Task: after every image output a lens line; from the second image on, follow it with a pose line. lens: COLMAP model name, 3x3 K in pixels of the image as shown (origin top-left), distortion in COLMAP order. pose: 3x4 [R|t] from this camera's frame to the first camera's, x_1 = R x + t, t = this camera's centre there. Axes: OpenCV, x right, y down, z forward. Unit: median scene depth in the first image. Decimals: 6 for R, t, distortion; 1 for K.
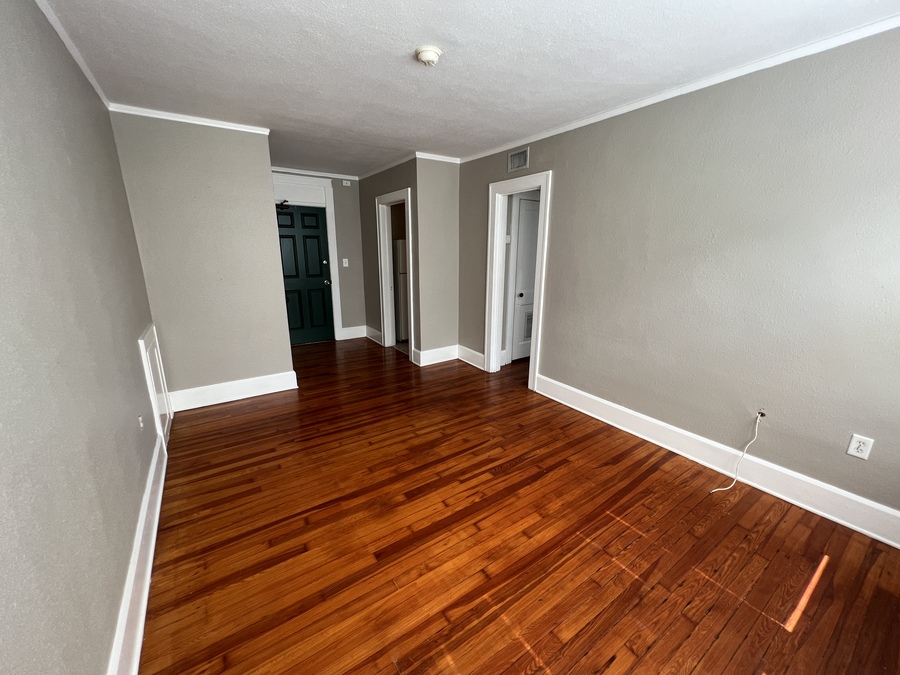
lens RADIAL K [[360.7, 0, 449.6], [0, 360.7, 338.3], [0, 0, 1]] dist [-0.003720, 0.000124]
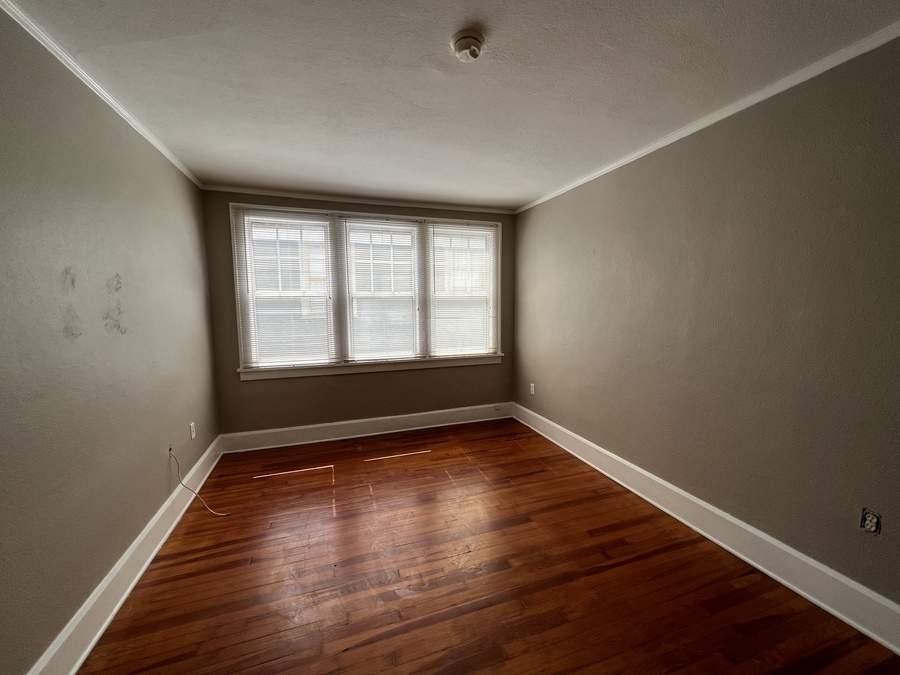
lens RADIAL K [[360.7, 0, 449.9], [0, 360.7, 335.7], [0, 0, 1]] dist [-0.003720, 0.000124]
pose [[-0.964998, -0.018878, 0.261578, -0.243186], [0.071204, 0.941082, 0.330596, -0.479362], [-0.252408, 0.337650, -0.906798, 1.968807]]
